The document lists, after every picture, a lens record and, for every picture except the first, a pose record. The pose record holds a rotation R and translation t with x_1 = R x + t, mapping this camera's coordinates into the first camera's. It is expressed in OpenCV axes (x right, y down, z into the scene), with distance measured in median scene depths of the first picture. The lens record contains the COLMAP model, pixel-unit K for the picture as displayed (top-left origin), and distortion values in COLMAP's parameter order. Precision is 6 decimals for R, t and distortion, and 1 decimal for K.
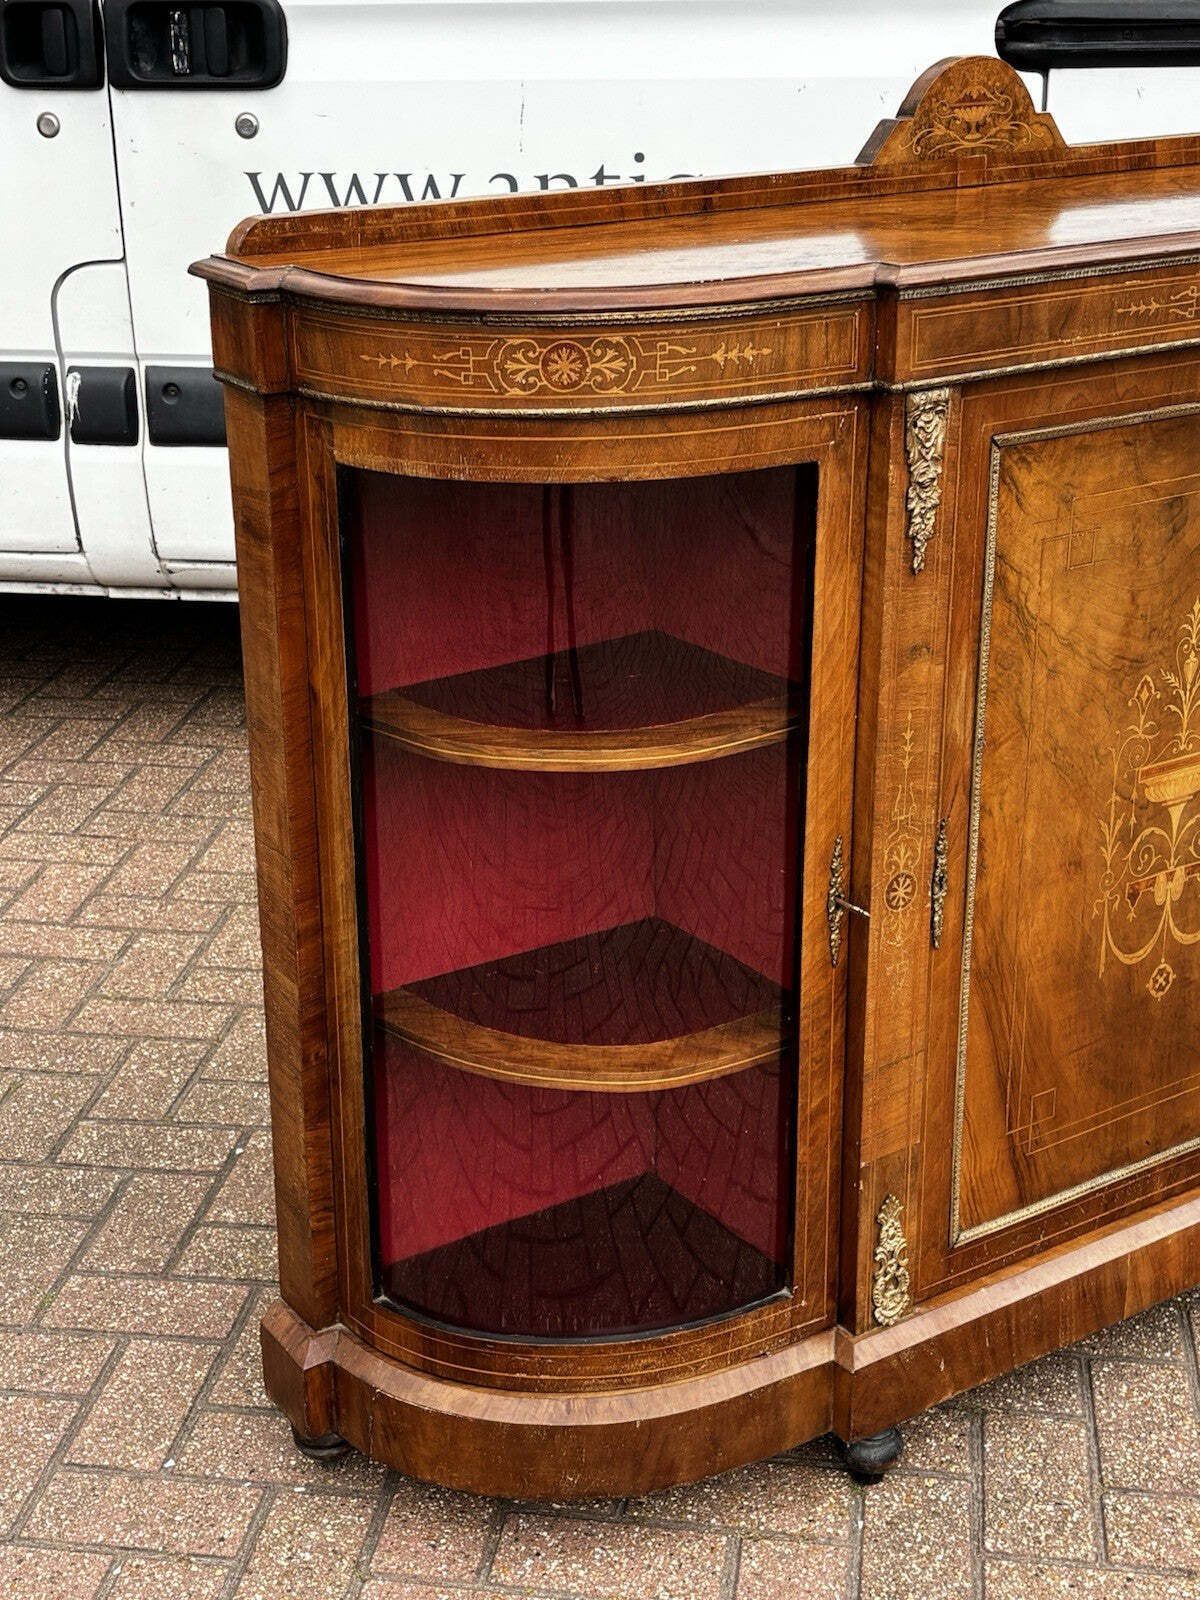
lens RADIAL K [[2281.7, 0, 546.0], [0, 2281.7, 797.4], [0, 0, 1]] dist [0.070492, 0.000000]
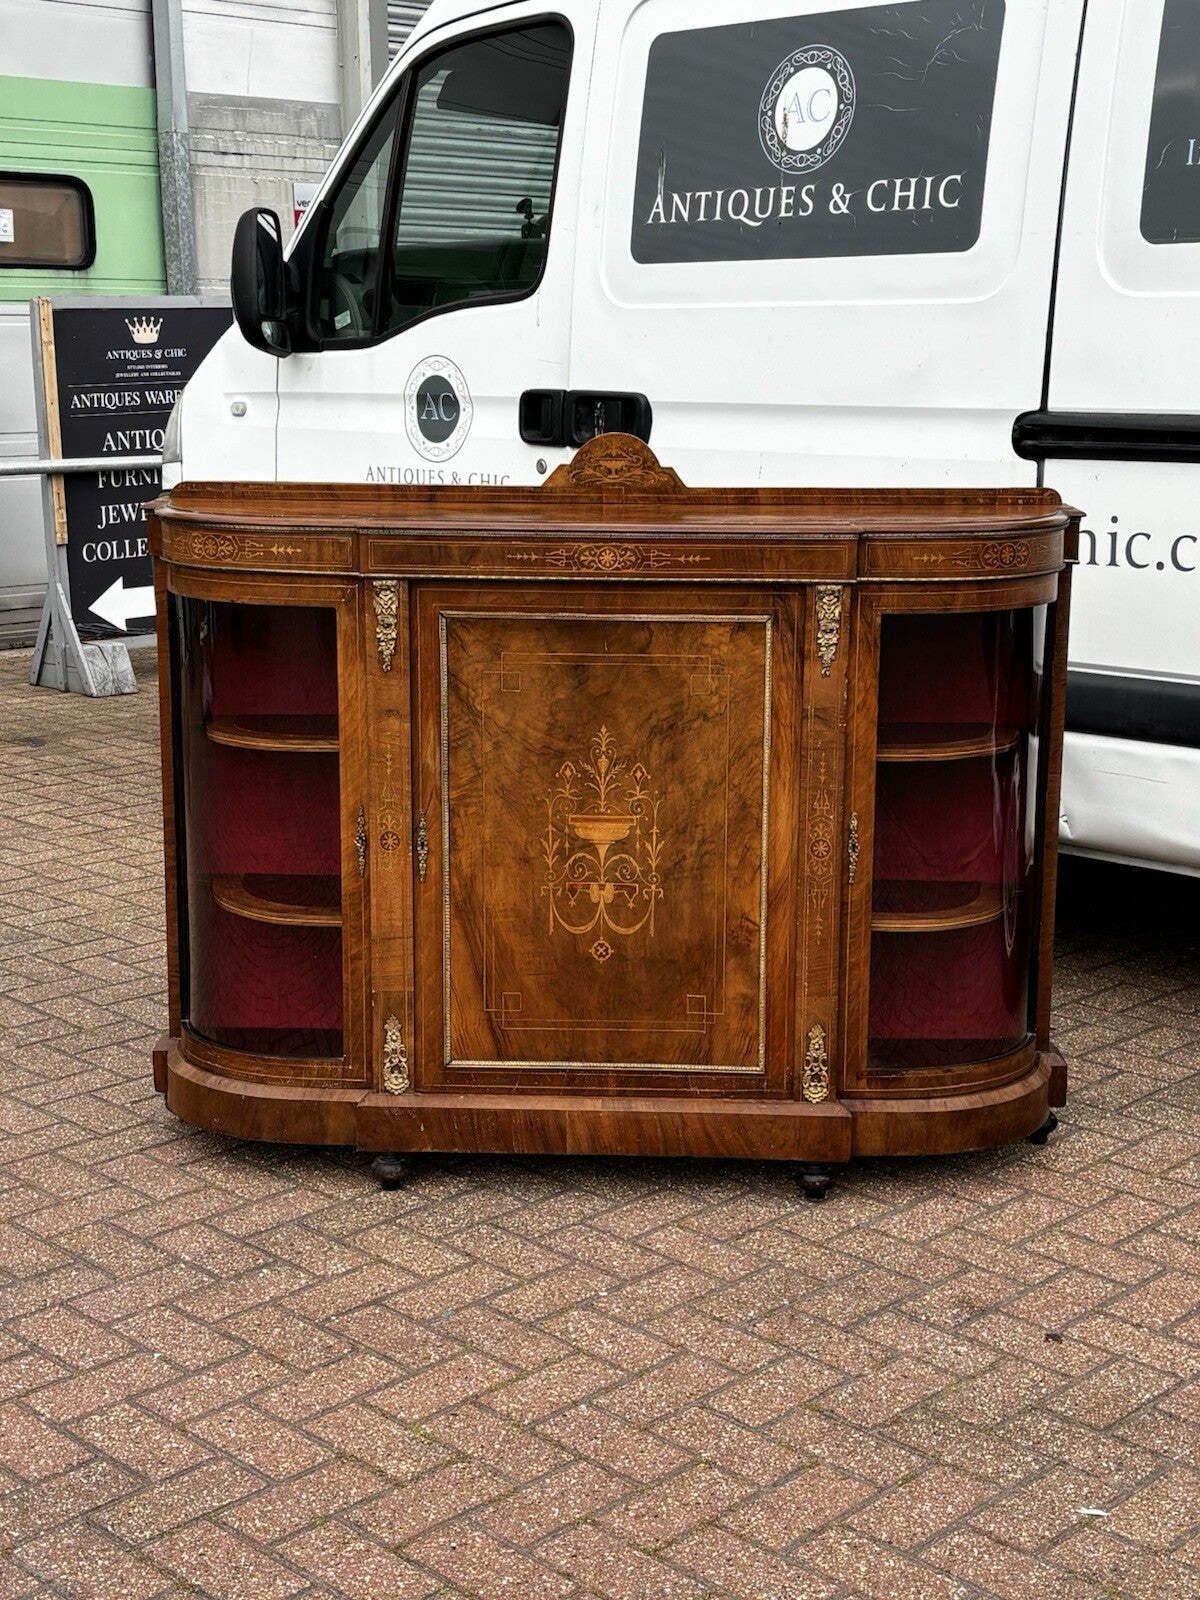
lens RADIAL K [[2267.3, 0, 596.3], [0, 2267.3, 797.5], [0, 0, 1]] dist [0.088802, 0.000000]
pose [[0.820958, 0.136760, -0.554369, 1.281865], [-0.223462, 0.970406, -0.091527, 0.134005], [0.525446, 0.199020, 0.827223, -0.468753]]
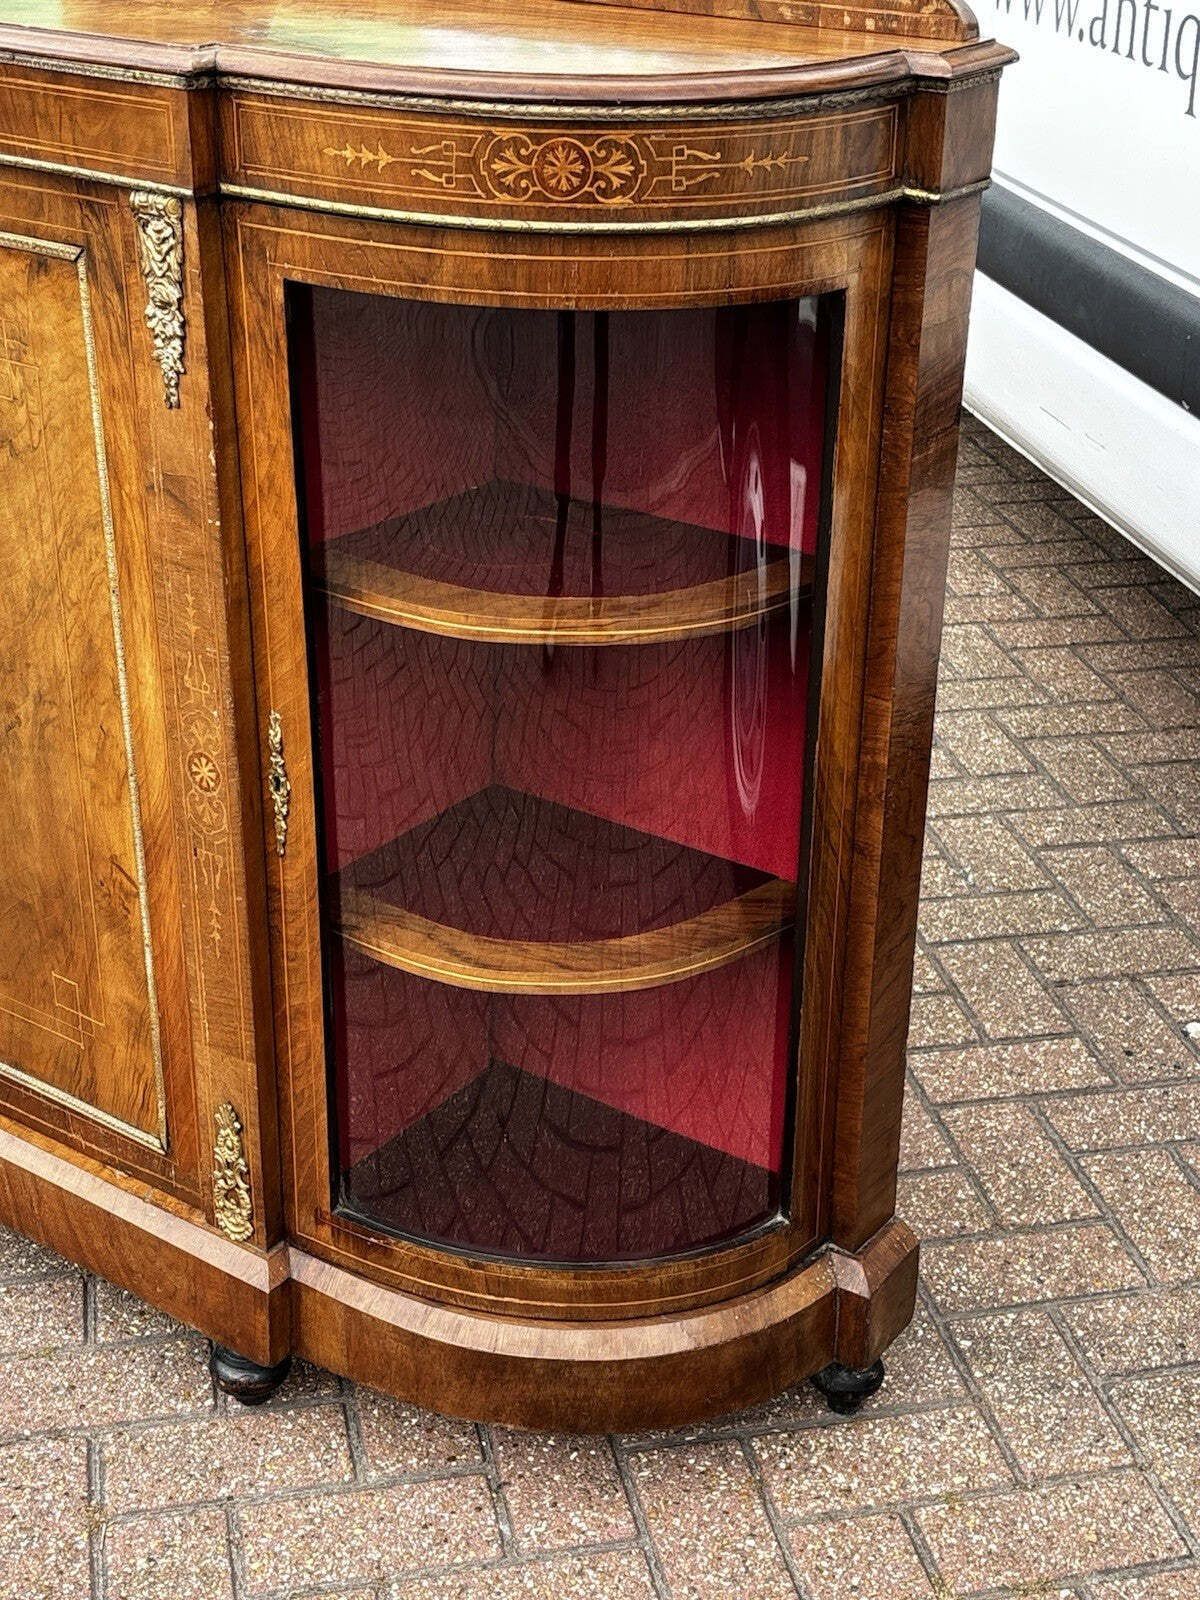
lens RADIAL K [[2267.3, 0, 625.1], [0, 2267.3, 806.2], [0, 0, 1]] dist [0.088802, 0.000000]
pose [[0.370945, 0.423802, -0.826312, 1.196544], [-0.356086, 0.886694, 0.294918, -0.324688], [0.857673, 0.184840, 0.479825, 0.854329]]
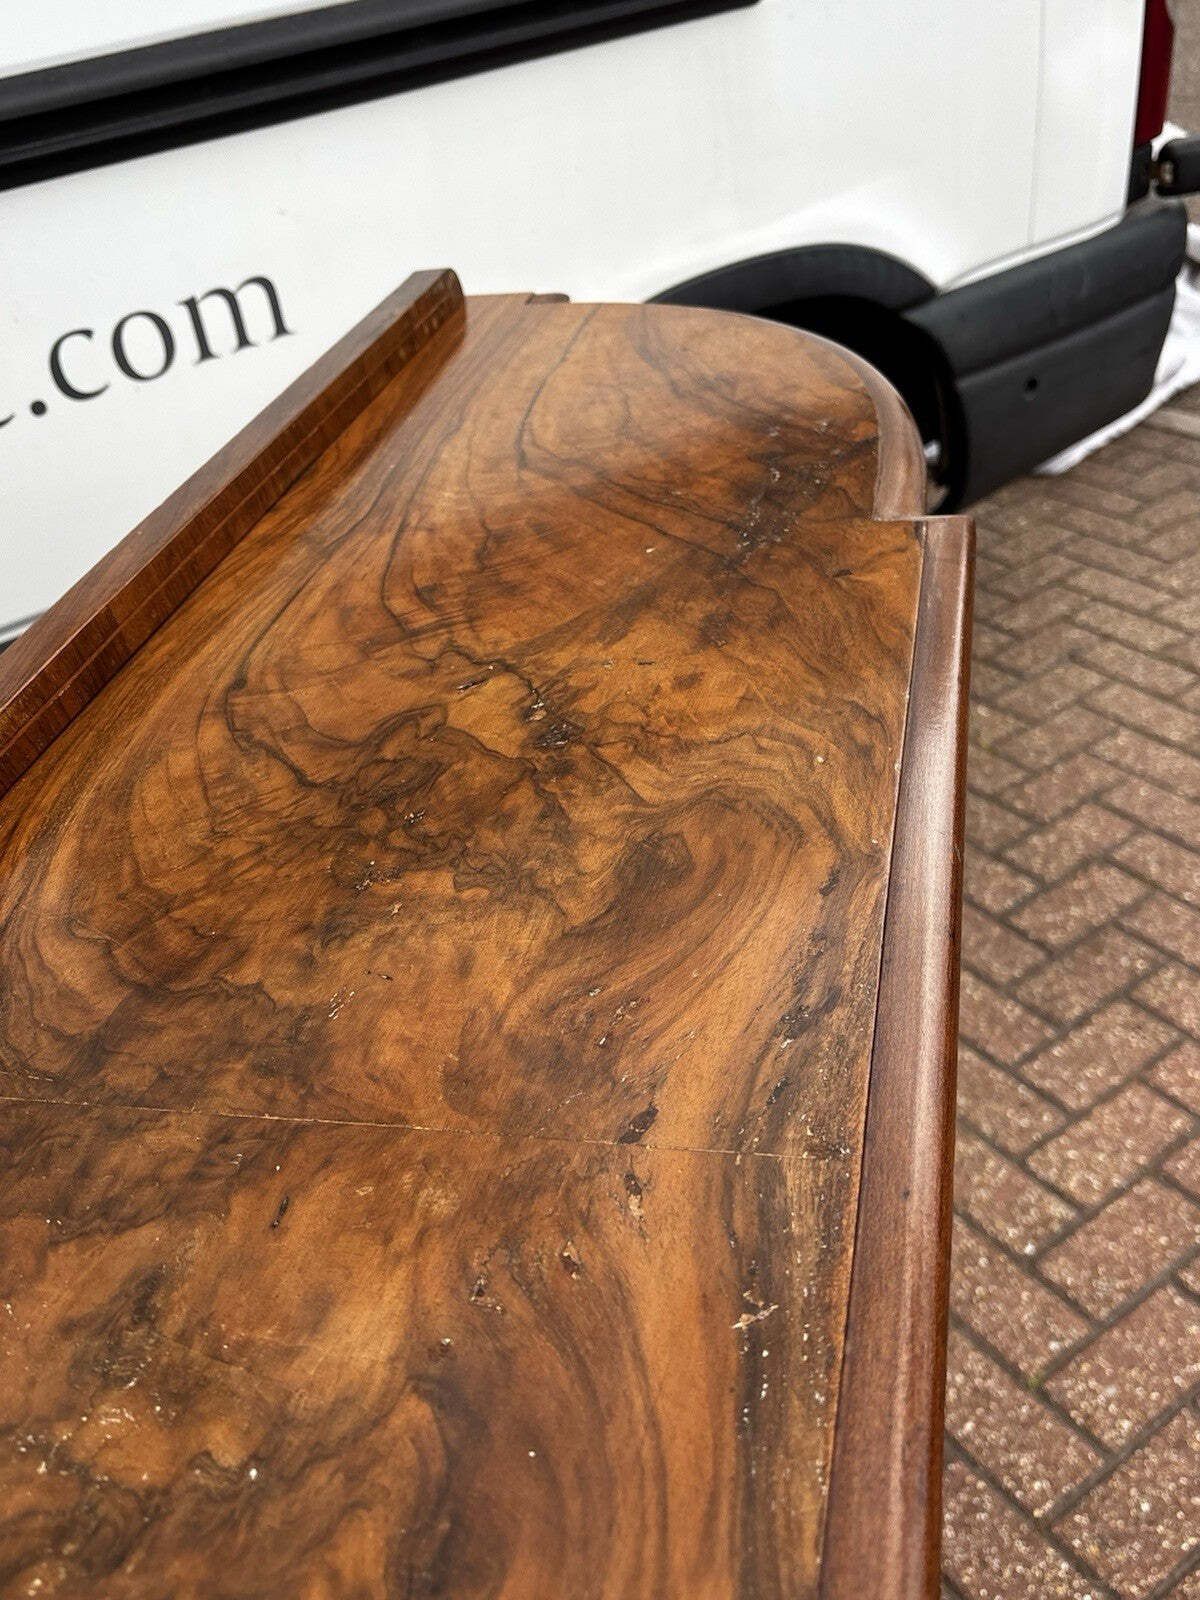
lens RADIAL K [[1507.7, 0, 586.8], [0, 1507.7, 796.8], [0, 0, 1]] dist [-0.010752, 0.000000]
pose [[0.711945, -0.452188, 0.537271, 0.184500], [0.360678, 0.891923, 0.272737, -0.336958], [-0.602532, -0.000392, 0.798094, 0.820766]]
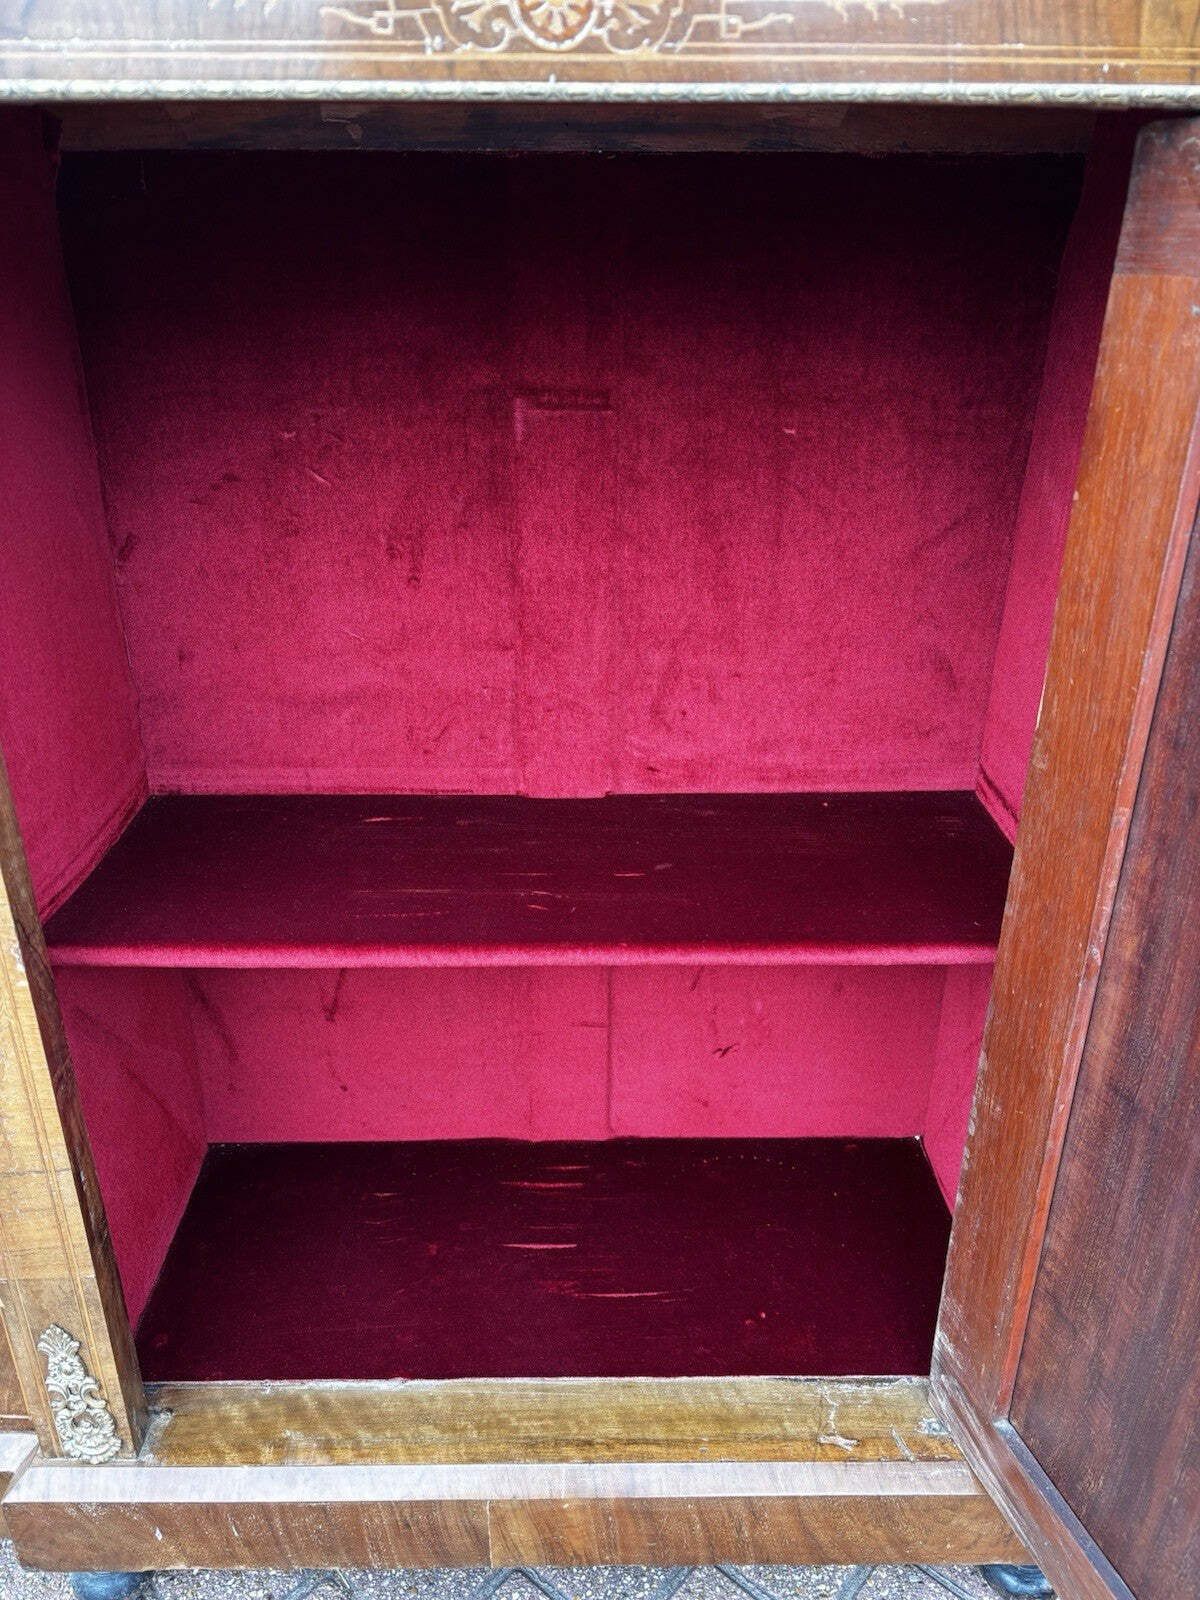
lens RADIAL K [[1209.5, 0, 594.4], [0, 1209.5, 794.8], [0, 0, 1]] dist [-0.002479, -0.014686]
pose [[0.846016, 0.236948, -0.477611, 0.452519], [-0.205590, 0.971521, 0.117811, -0.081862], [0.491924, -0.001478, 0.870637, 0.741368]]
